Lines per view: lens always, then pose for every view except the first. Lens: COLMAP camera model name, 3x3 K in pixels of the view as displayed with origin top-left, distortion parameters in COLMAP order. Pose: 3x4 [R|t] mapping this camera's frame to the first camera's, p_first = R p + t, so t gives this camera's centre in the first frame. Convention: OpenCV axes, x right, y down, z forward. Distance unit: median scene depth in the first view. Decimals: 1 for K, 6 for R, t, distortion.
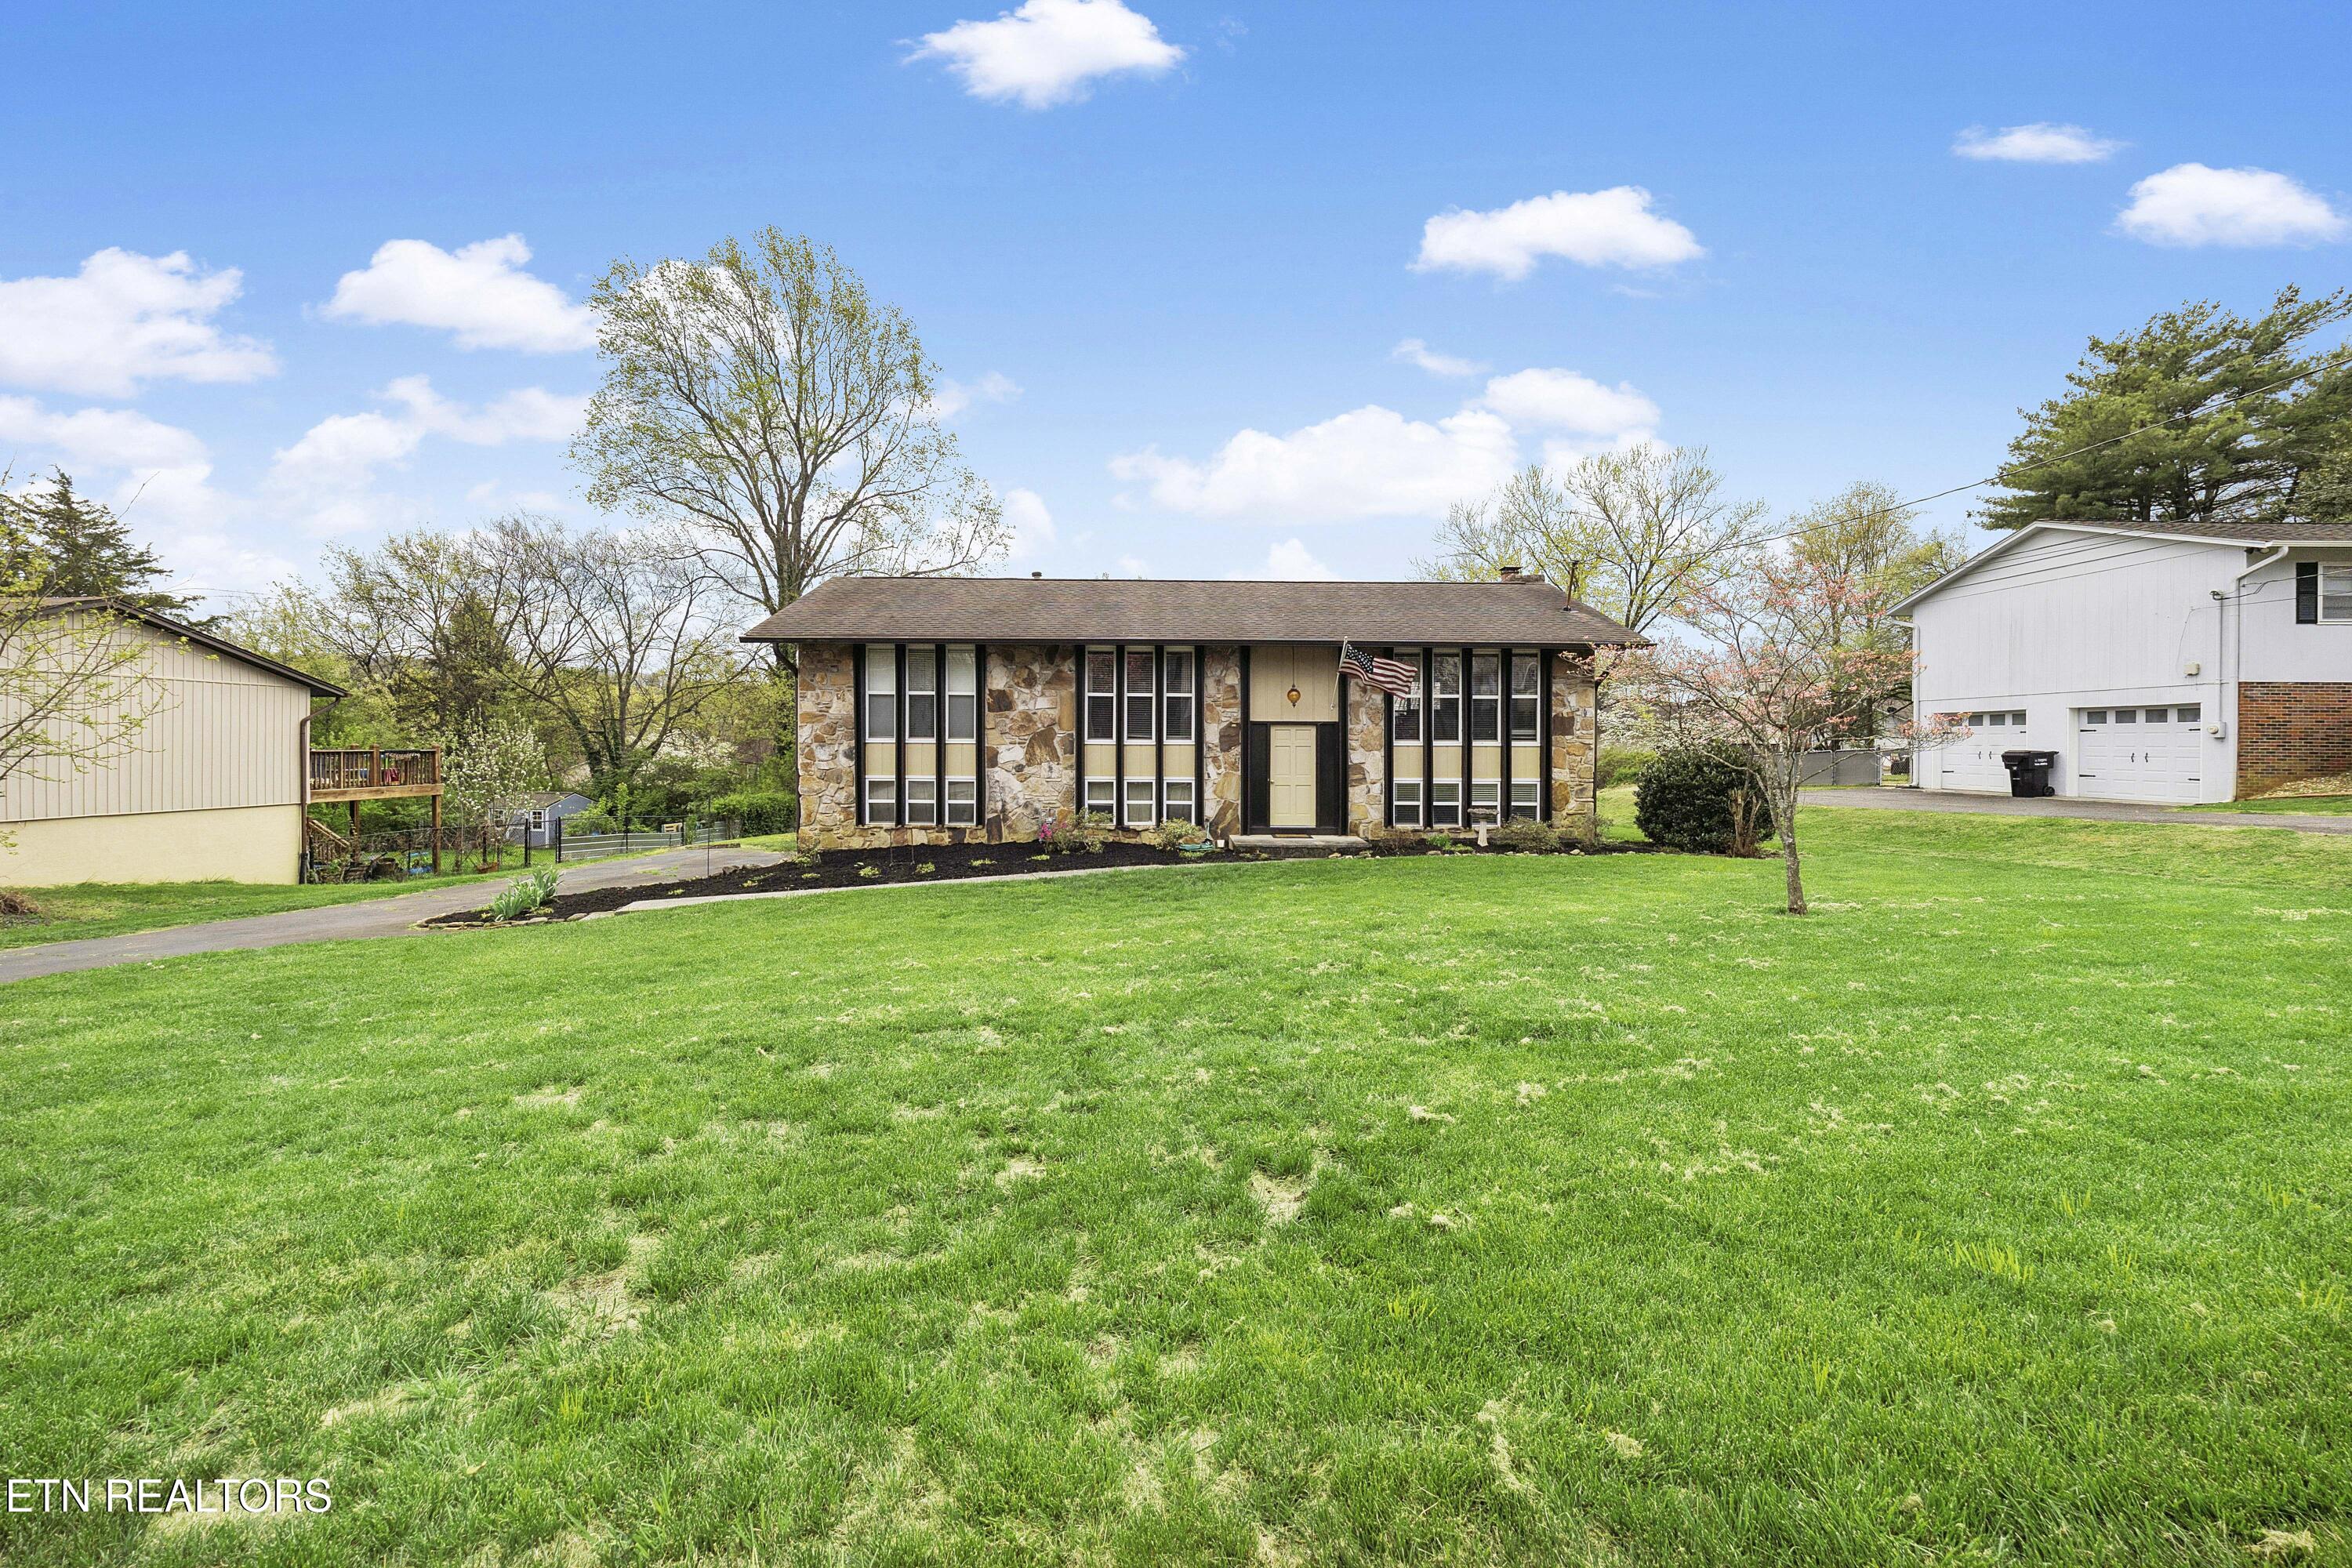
lens RADIAL K [[1069.2, 0, 1170.7], [0, 1069.2, 759.3], [0, 0, 1]] dist [0.001282, -0.000014]
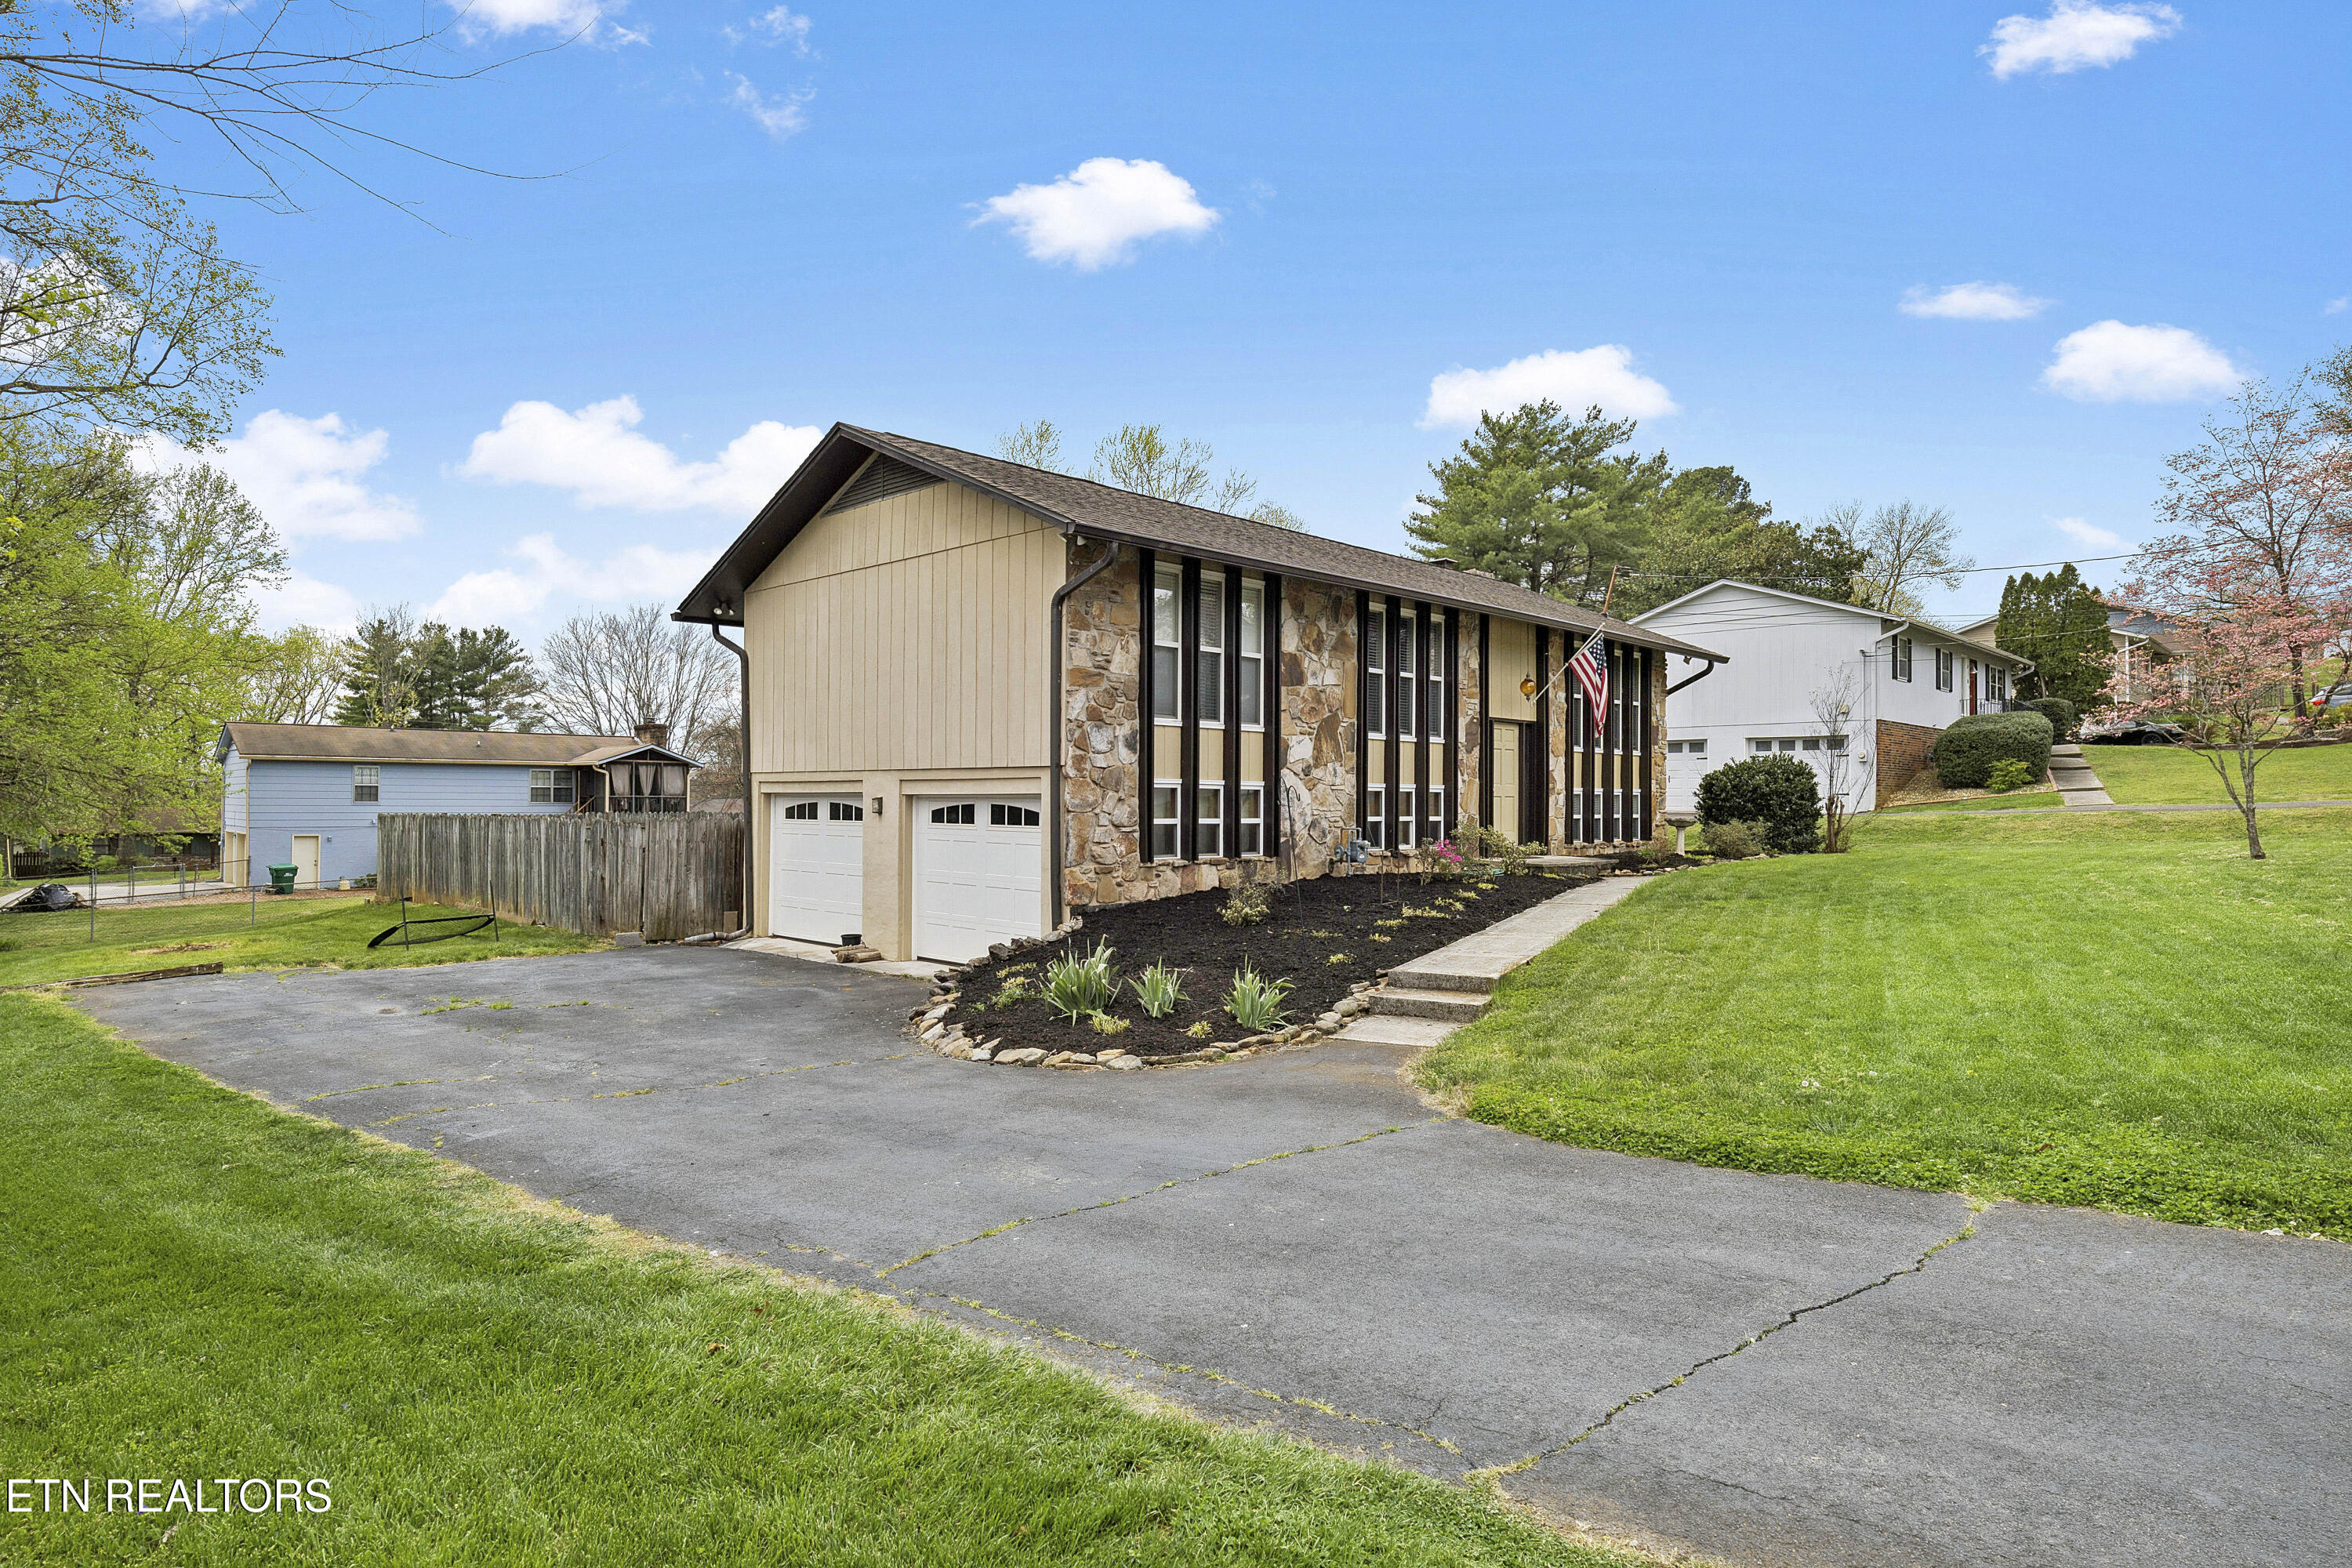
lens RADIAL K [[1370.9, 0, 1174.3], [0, 1370.9, 784.8], [0, 0, 1]] dist [-0.003766, -0.000415]
pose [[0.701900, 0.008320, 0.712227, -0.820161], [-0.003576, 0.999960, -0.008157, 0.024784], [-0.712267, 0.003179, 0.701902, 0.447507]]
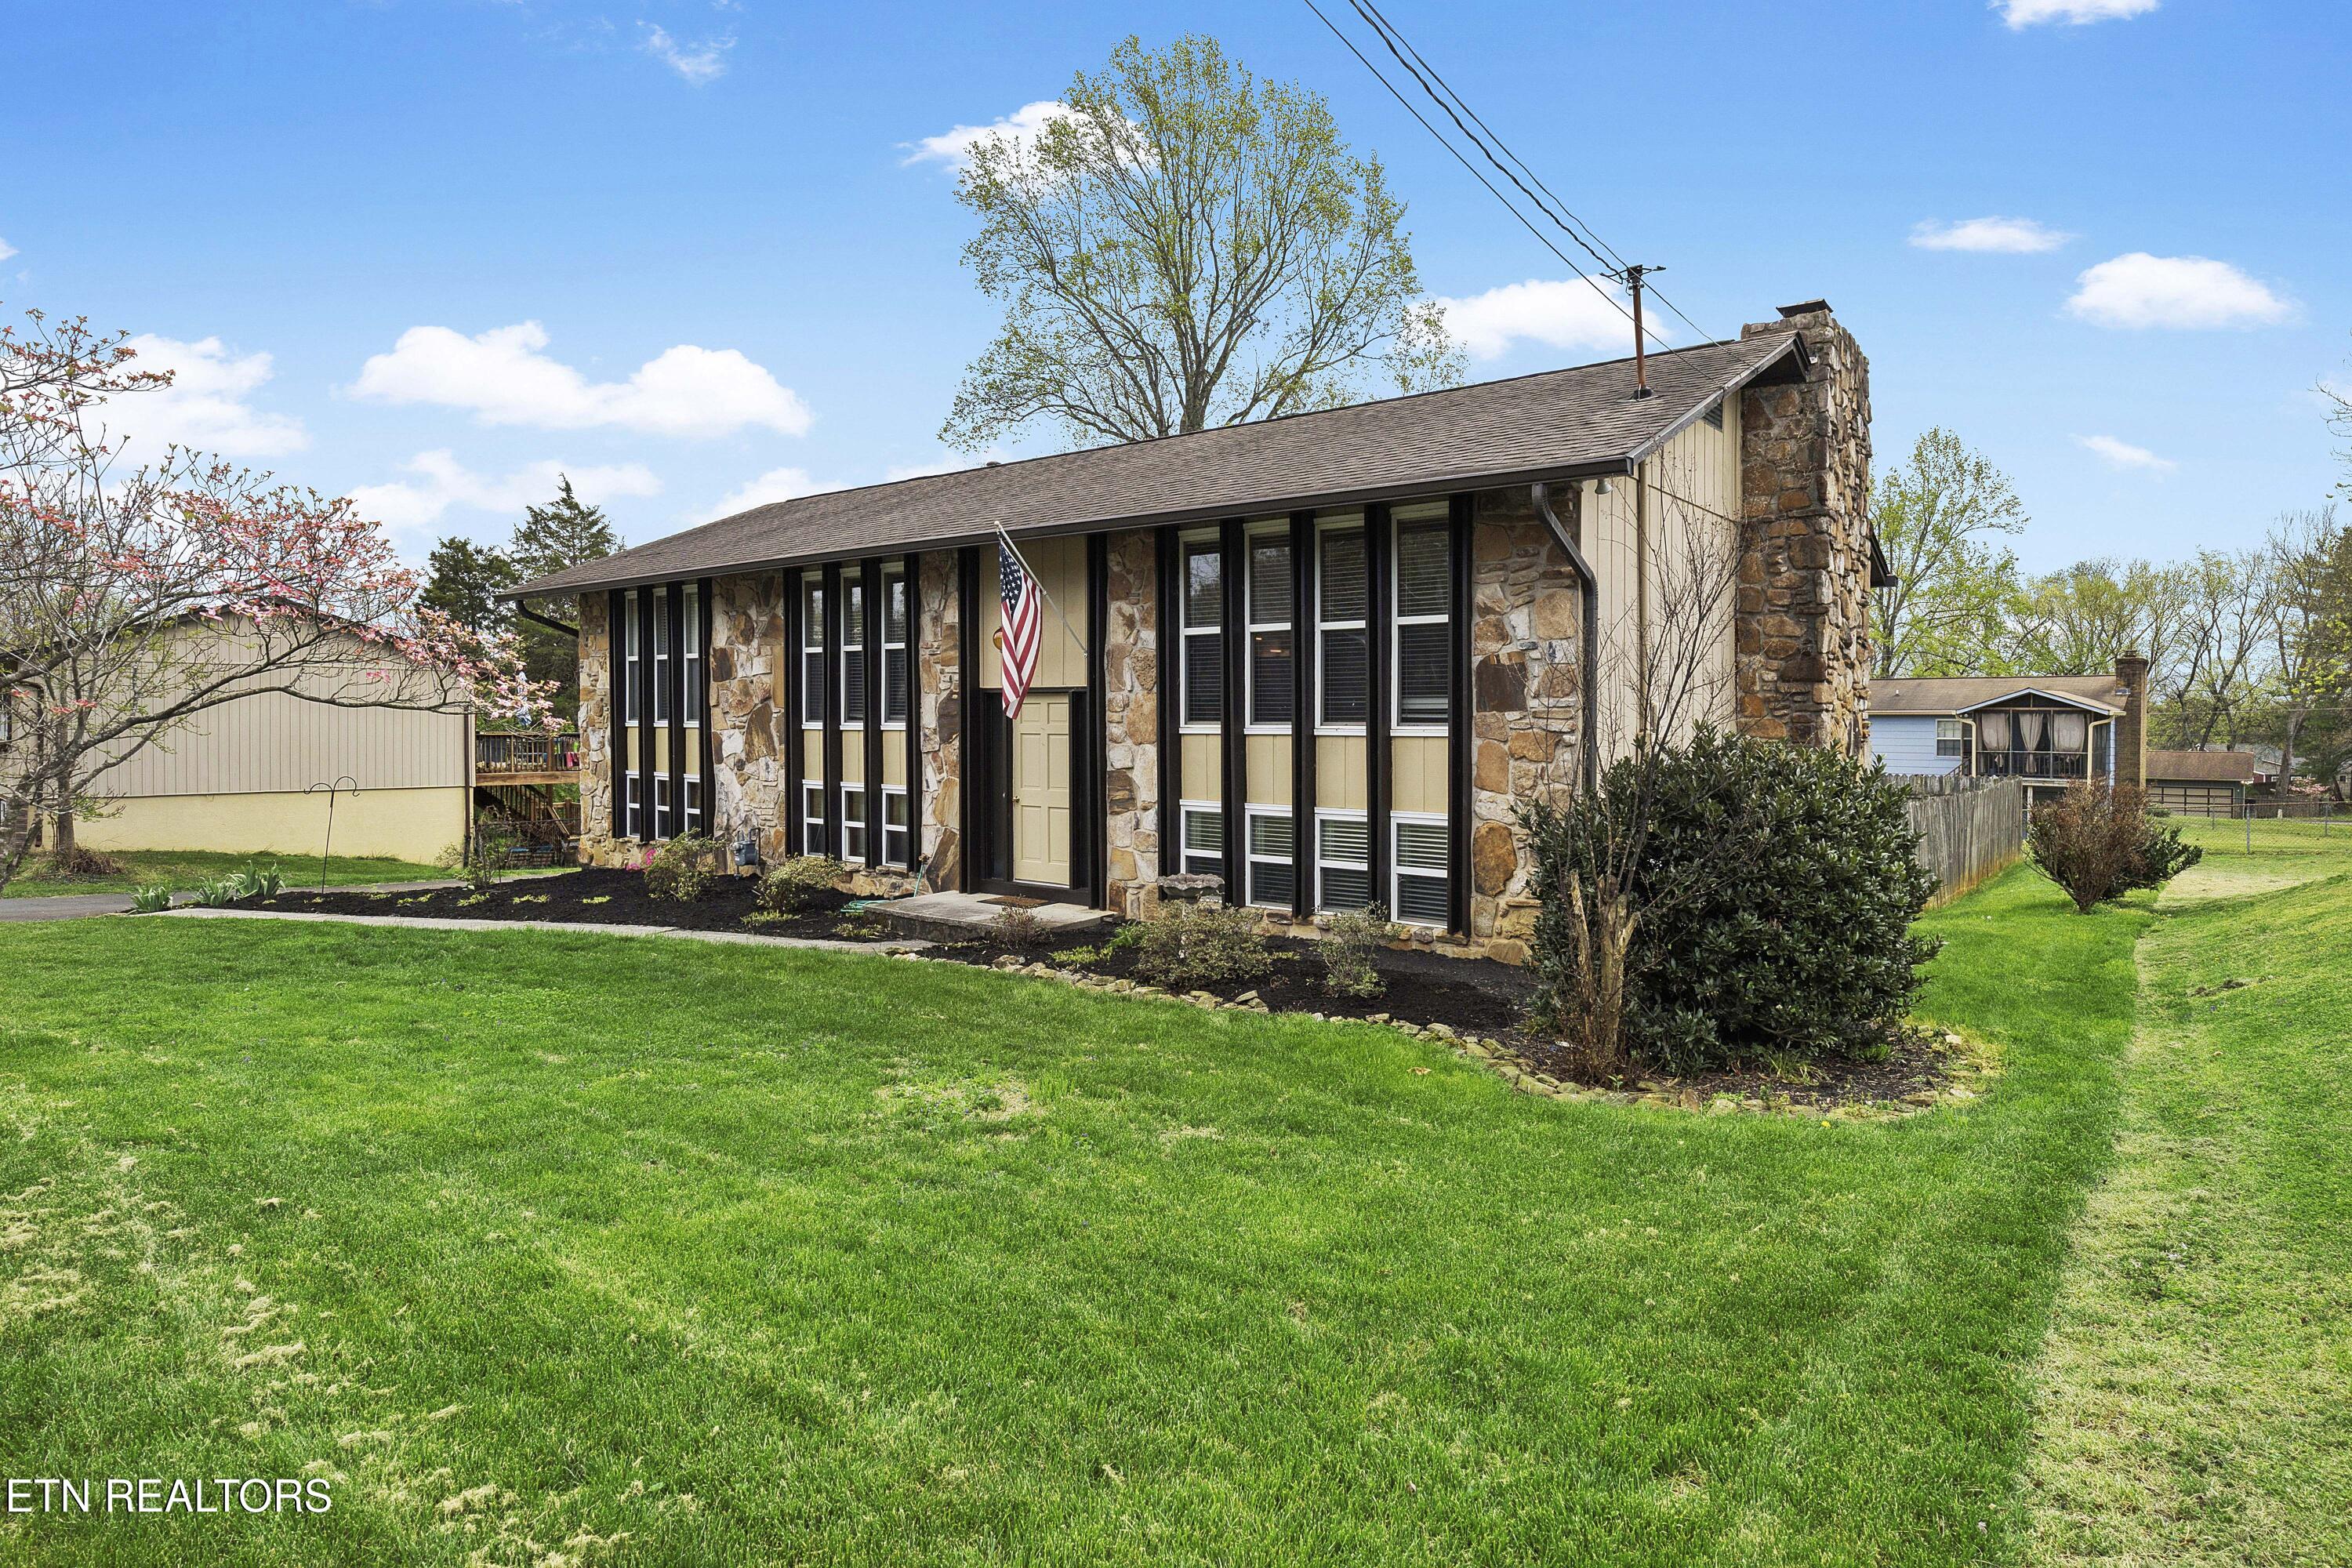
lens RADIAL K [[1370.9, 0, 1176.5], [0, 1370.9, 788.8], [0, 0, 1]] dist [-0.003766, -0.000415]
pose [[0.755682, 0.030868, -0.654211, 0.622256], [-0.011031, 0.999347, 0.034410, -0.009347], [0.654846, -0.018786, 0.755529, 0.531085]]
